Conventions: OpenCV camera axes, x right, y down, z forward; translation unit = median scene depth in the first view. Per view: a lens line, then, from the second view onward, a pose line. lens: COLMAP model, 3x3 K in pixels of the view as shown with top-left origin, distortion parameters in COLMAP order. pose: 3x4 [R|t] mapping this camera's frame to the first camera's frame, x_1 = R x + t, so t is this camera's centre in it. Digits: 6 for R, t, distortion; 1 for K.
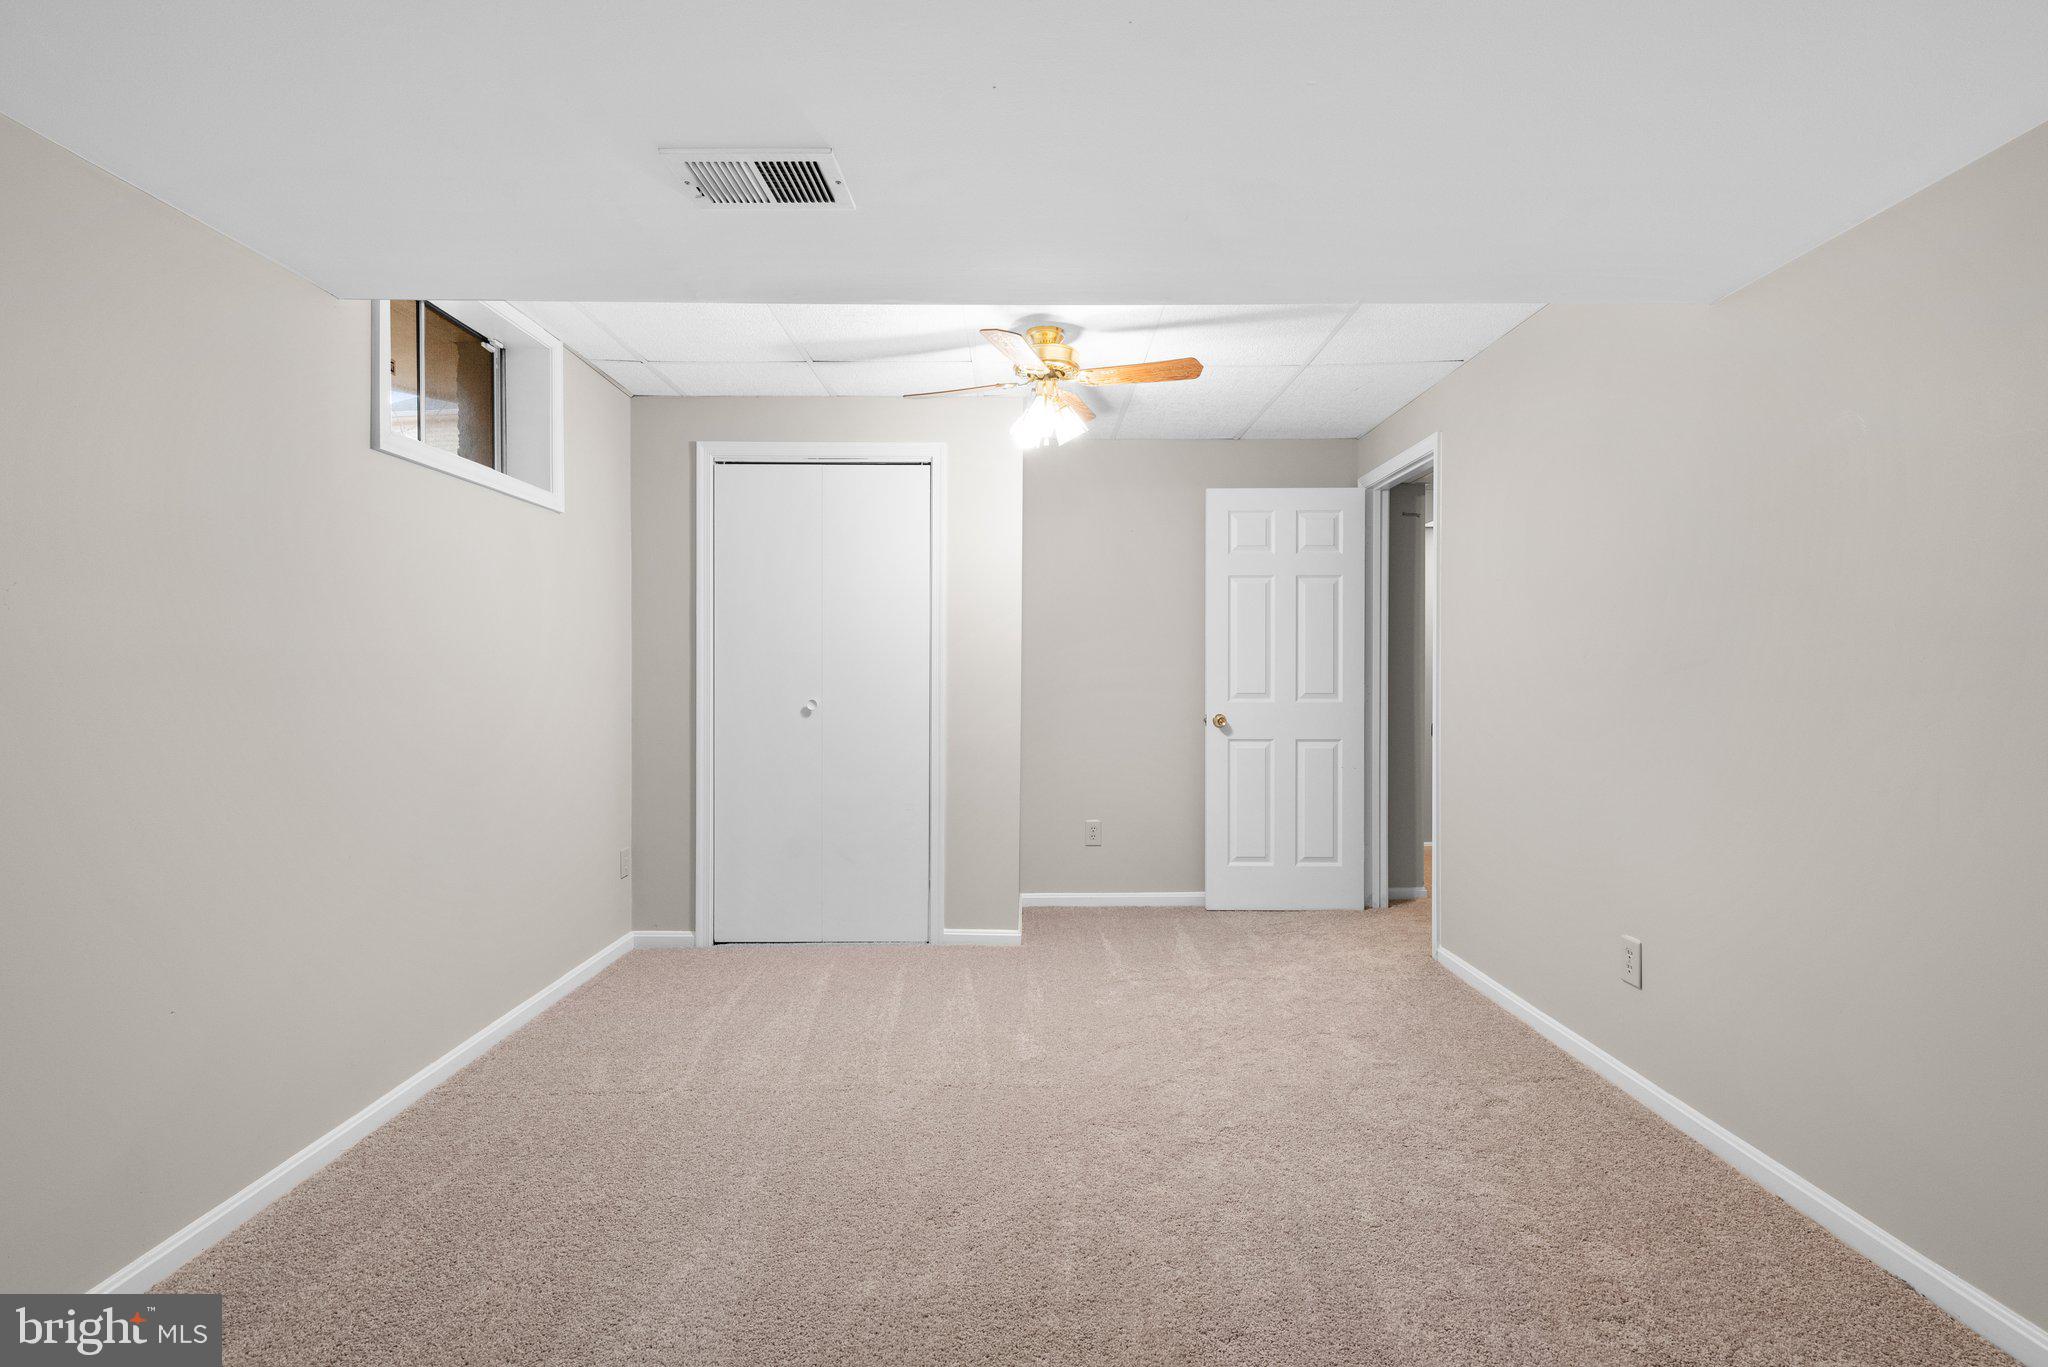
lens RADIAL K [[922.4, 0, 1024.0], [0, 922.4, 683.5], [0, 0, 1]] dist [-0.001294, -0.000155]
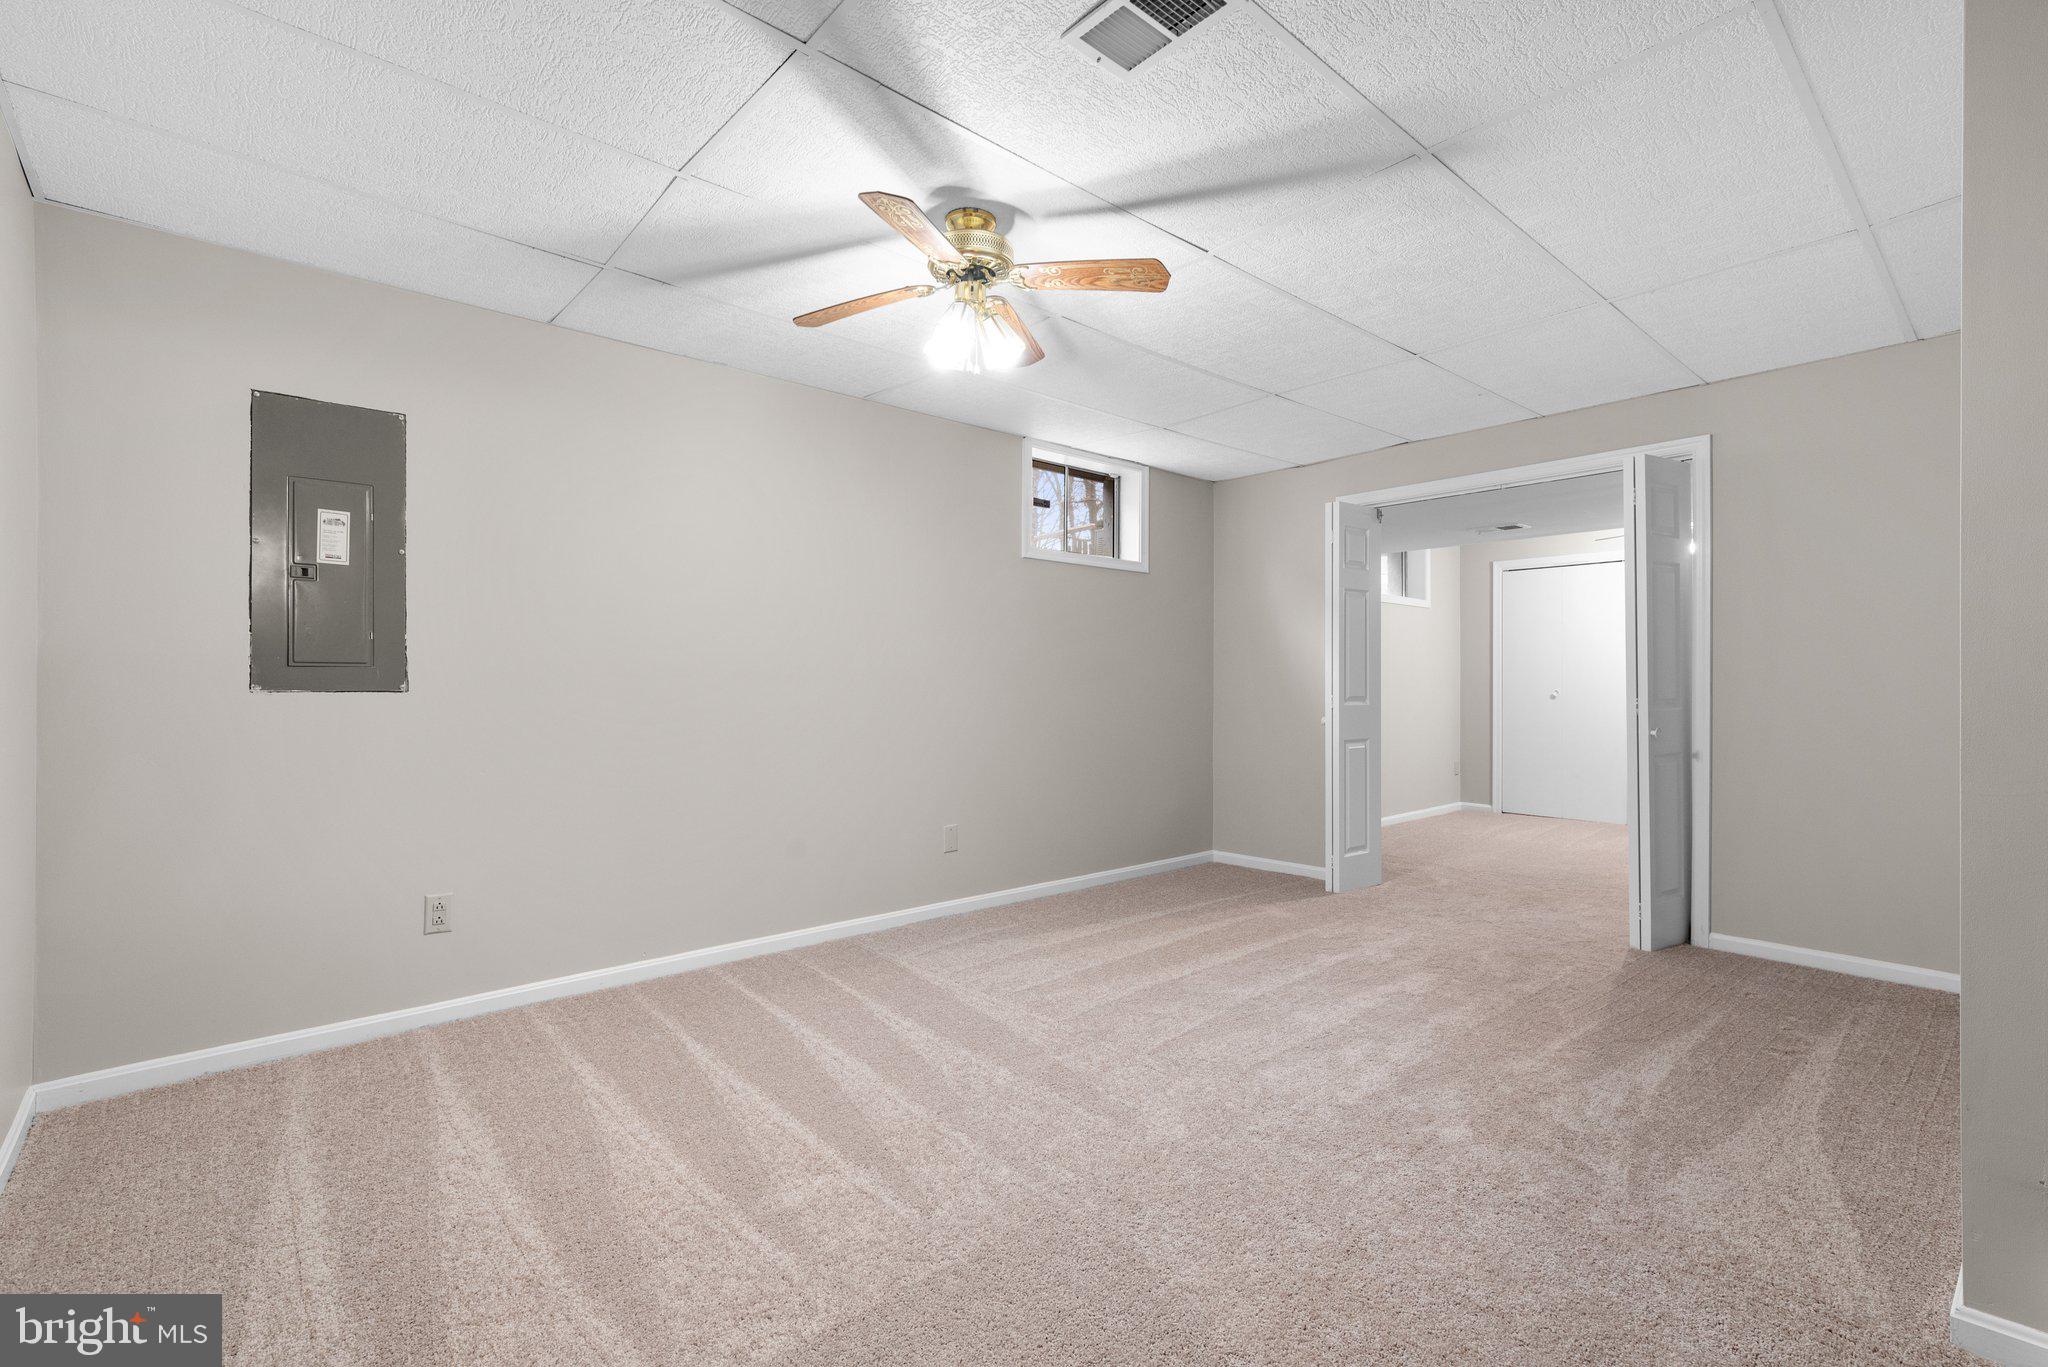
lens RADIAL K [[922.4, 0, 1024.0], [0, 922.4, 683.5], [0, 0, 1]] dist [-0.001294, -0.000155]
pose [[0.665172, -0.000701, -0.746690, 0.488888], [-0.002618, 0.999991, -0.003271, 0.012619], [0.746686, 0.004131, 0.665164, -1.155246]]
